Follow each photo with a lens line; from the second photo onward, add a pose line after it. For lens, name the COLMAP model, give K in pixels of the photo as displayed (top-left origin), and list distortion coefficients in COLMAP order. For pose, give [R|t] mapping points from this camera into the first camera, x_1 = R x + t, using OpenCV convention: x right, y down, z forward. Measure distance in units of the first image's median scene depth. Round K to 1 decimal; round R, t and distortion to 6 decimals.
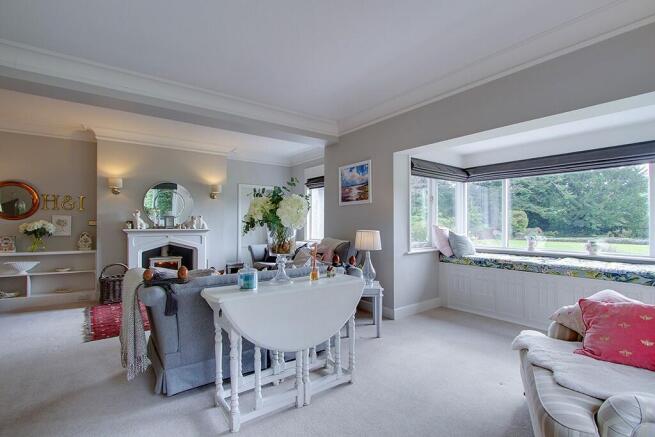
lens RADIAL K [[305.2, 0, 325.8], [0, 305.2, 222.4], [0, 0, 1]] dist [-0.003005, -0.000301]
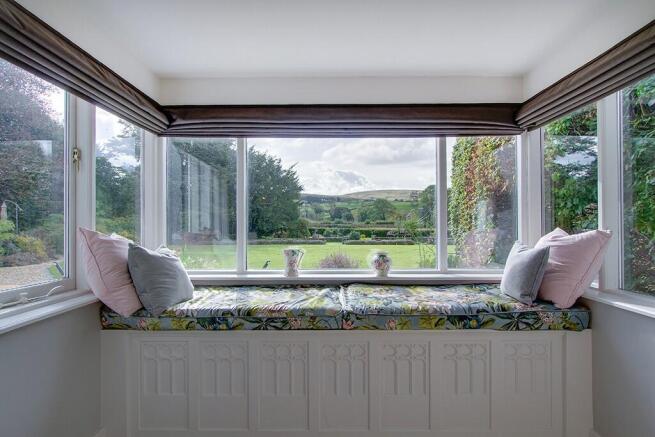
lens RADIAL K [[352.1, 0, 326.7], [0, 352.1, 223.1], [0, 0, 1]] dist [-0.006265, -0.000021]
pose [[0.598536, 0.002389, 0.801092, 0.368902], [0.002512, 0.999985, -0.004858, 0.006971], [-0.801092, 0.004920, 0.598521, 0.993965]]
